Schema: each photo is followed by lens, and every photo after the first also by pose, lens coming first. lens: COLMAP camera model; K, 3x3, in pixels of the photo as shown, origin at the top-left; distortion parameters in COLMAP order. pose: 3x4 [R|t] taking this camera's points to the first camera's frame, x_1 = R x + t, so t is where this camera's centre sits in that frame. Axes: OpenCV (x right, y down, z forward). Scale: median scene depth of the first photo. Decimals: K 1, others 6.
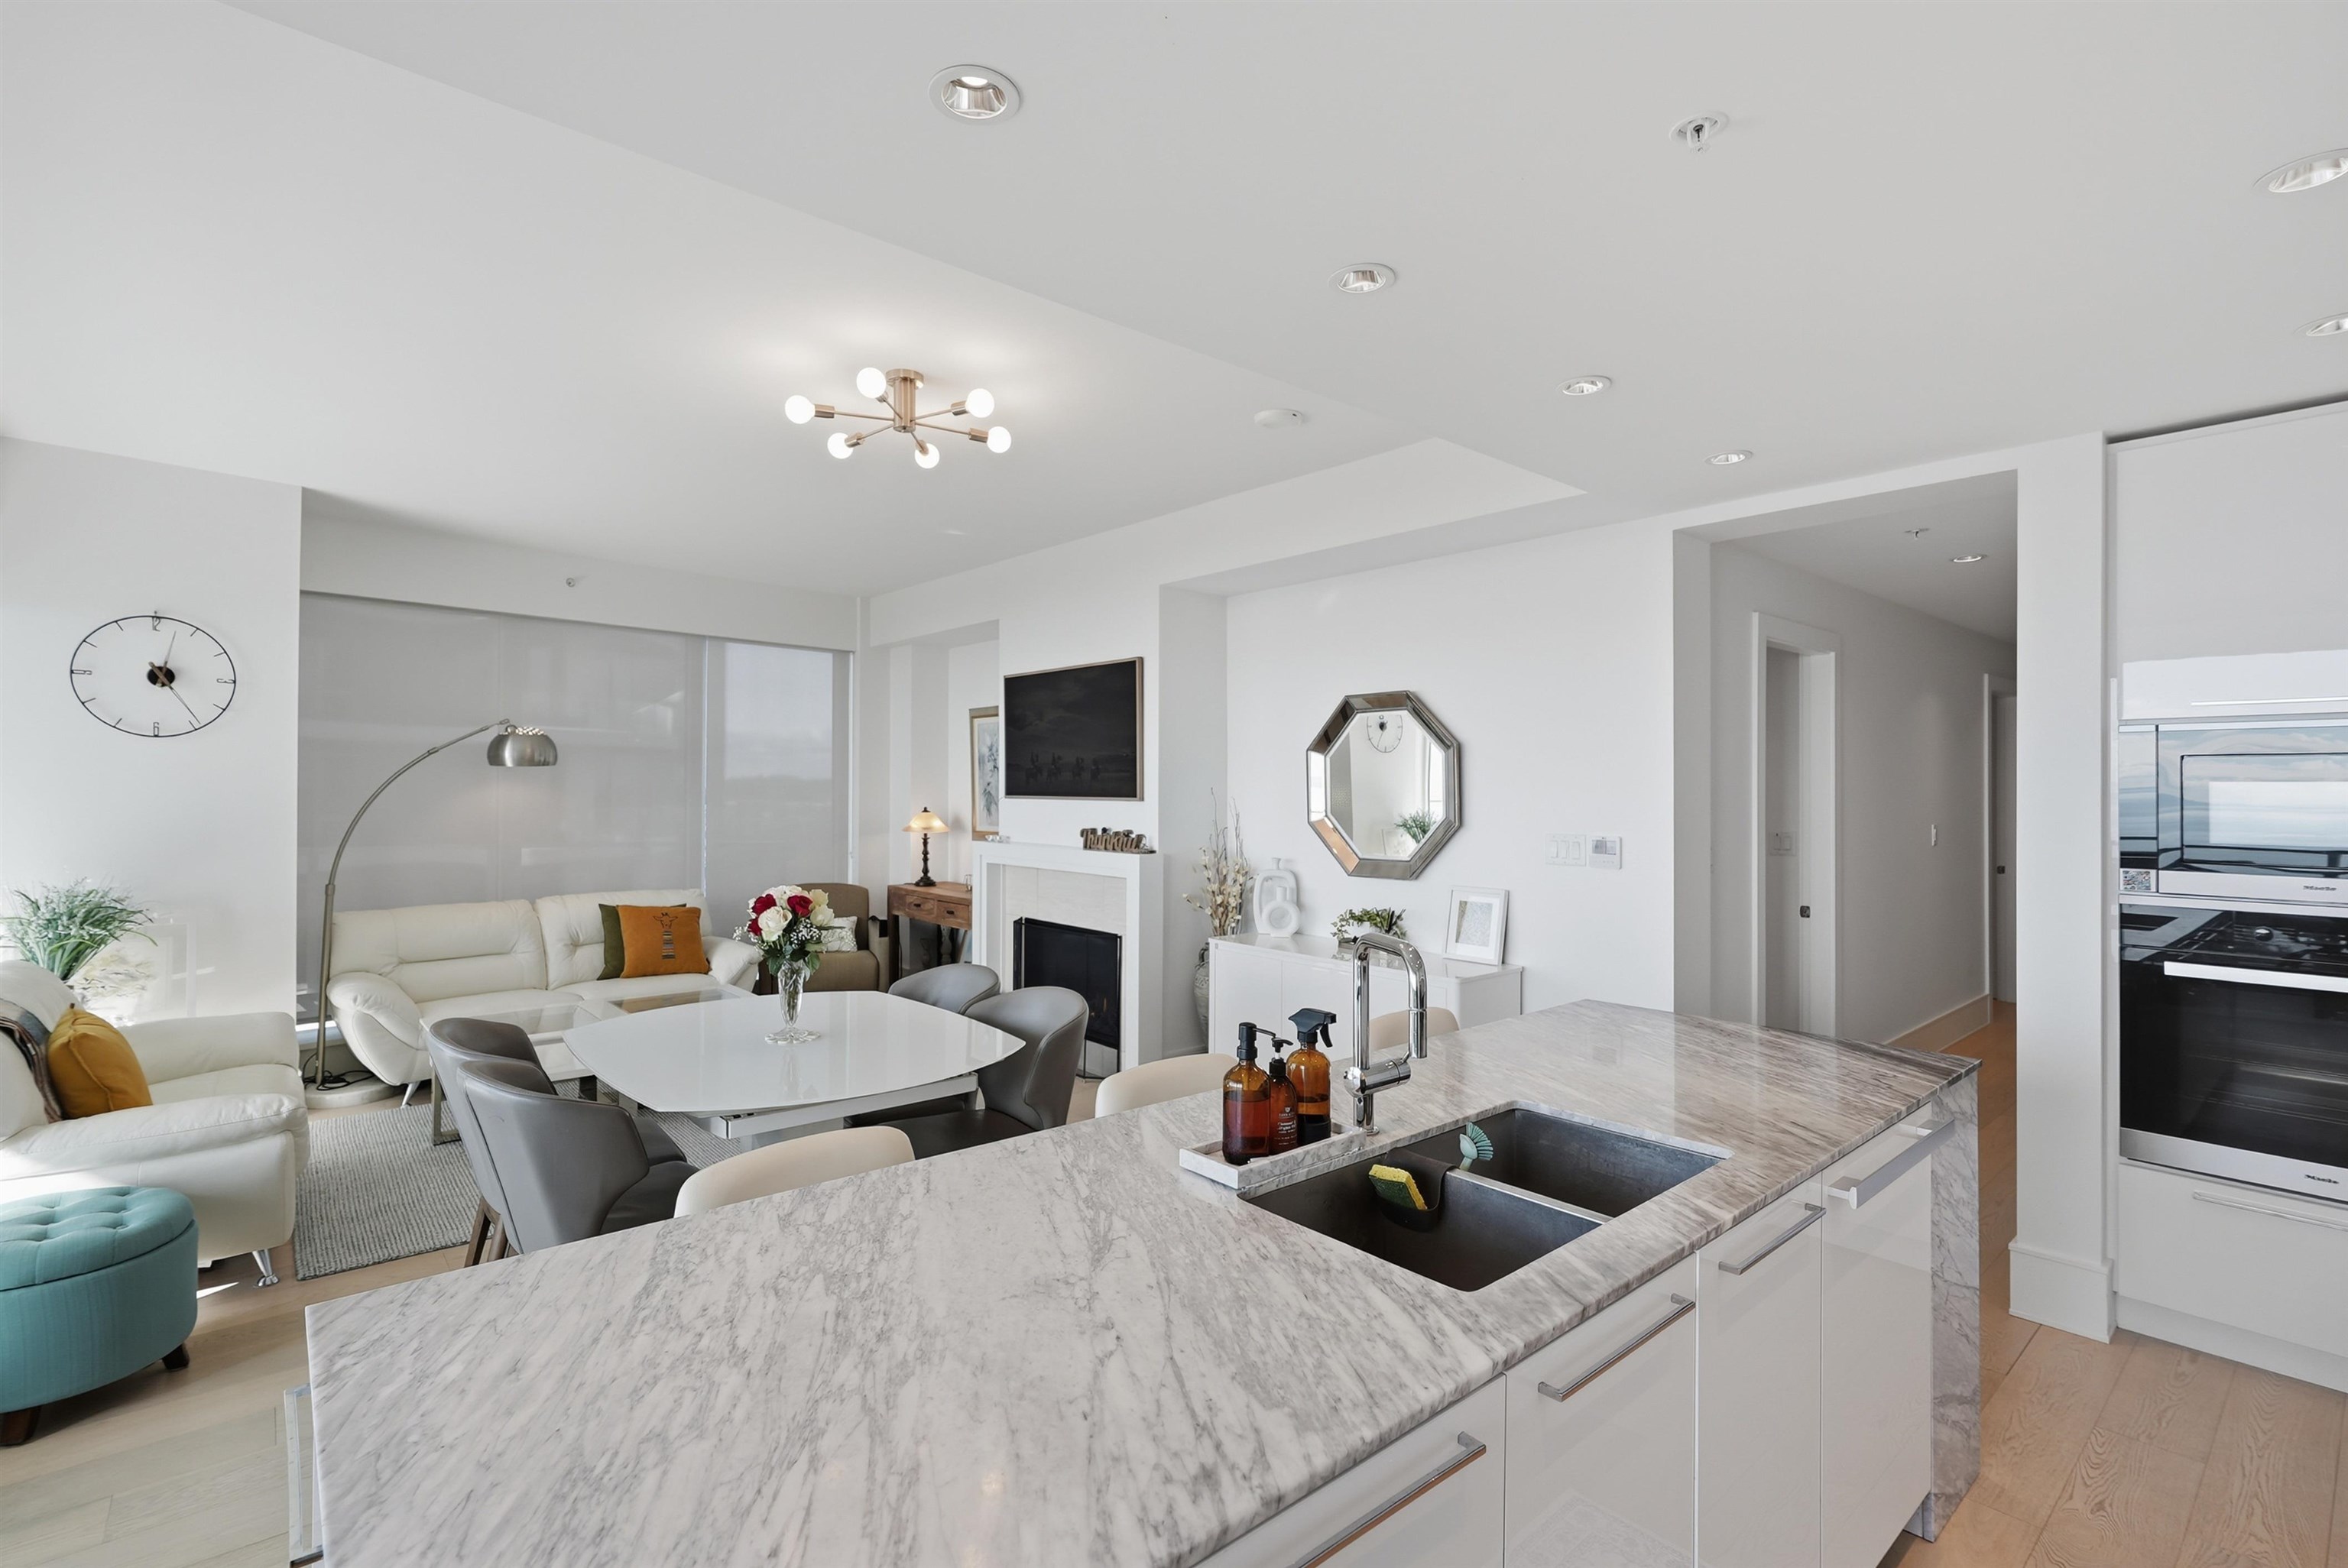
lens RADIAL K [[1068.1, 0, 1174.0], [0, 1068.1, 784.0], [0, 0, 1]] dist [-0.008113, 0.000238]
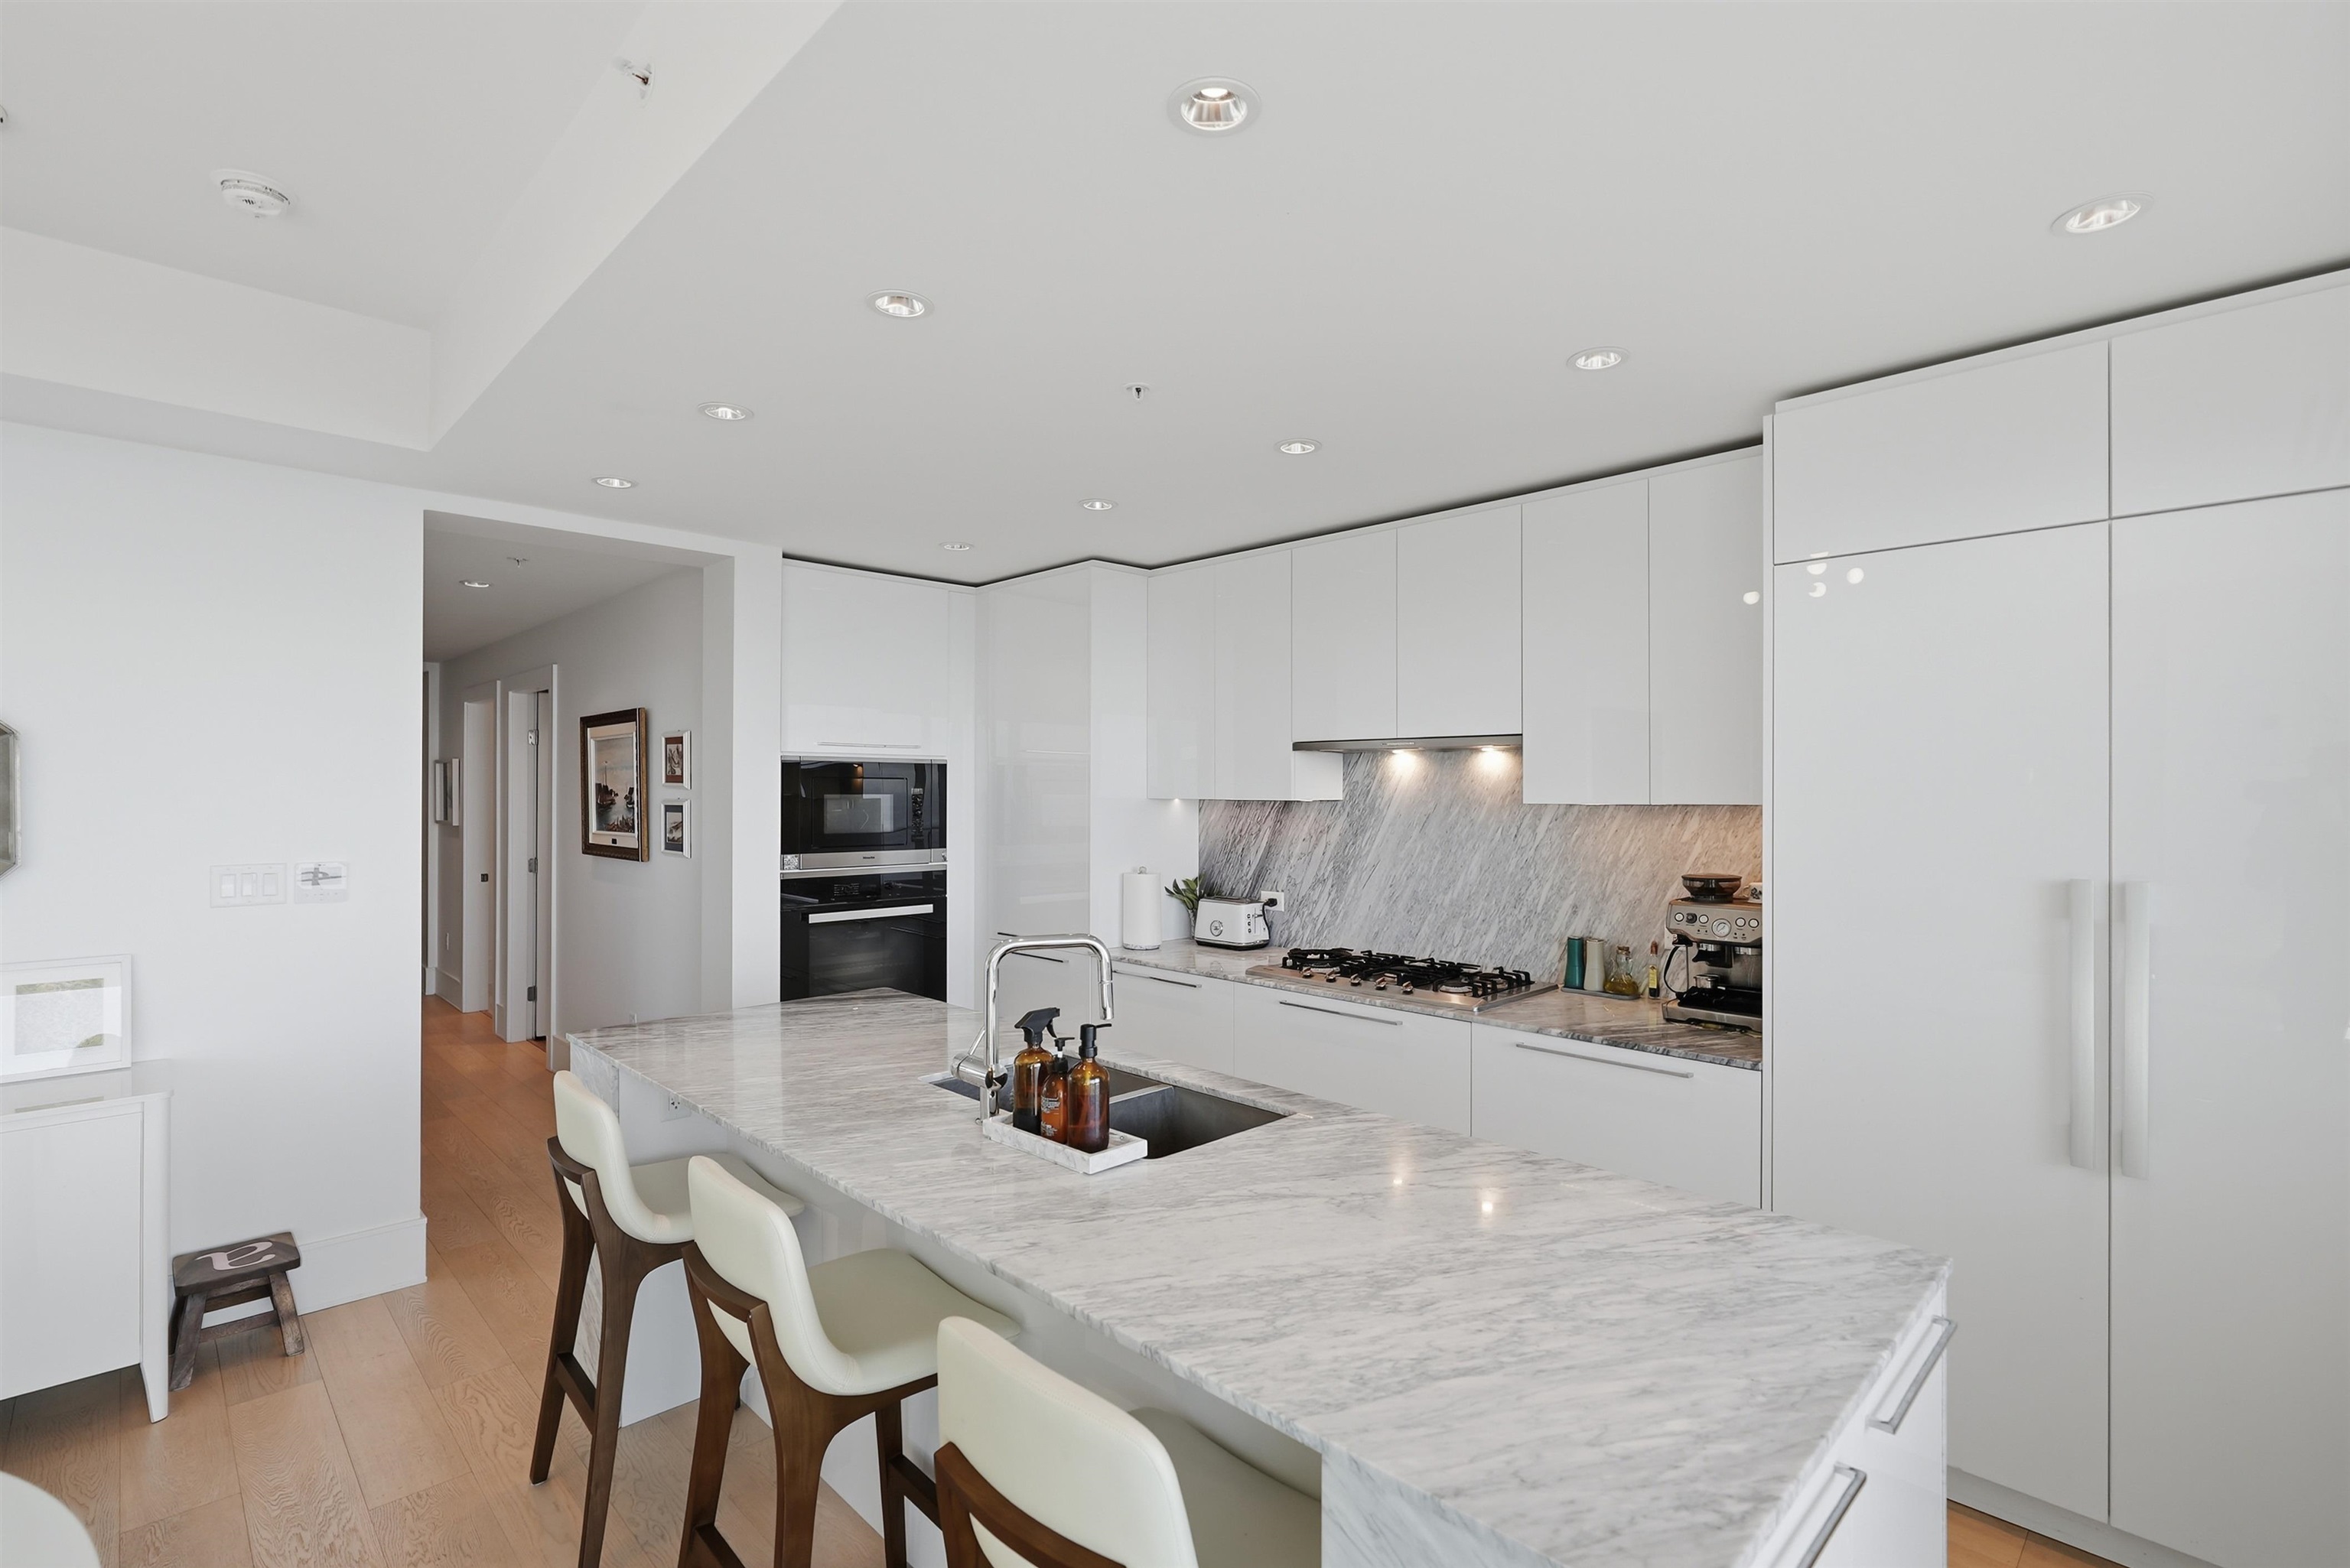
lens RADIAL K [[1083.5, 0, 1175.0], [0, 1083.5, 784.0], [0, 0, 1]] dist [-0.002315, 0.000396]
pose [[-0.069060, 0.003493, 0.997606, -0.355781], [-0.007323, 0.999965, -0.004008, -0.007440], [-0.997586, -0.007582, -0.069032, 0.331701]]
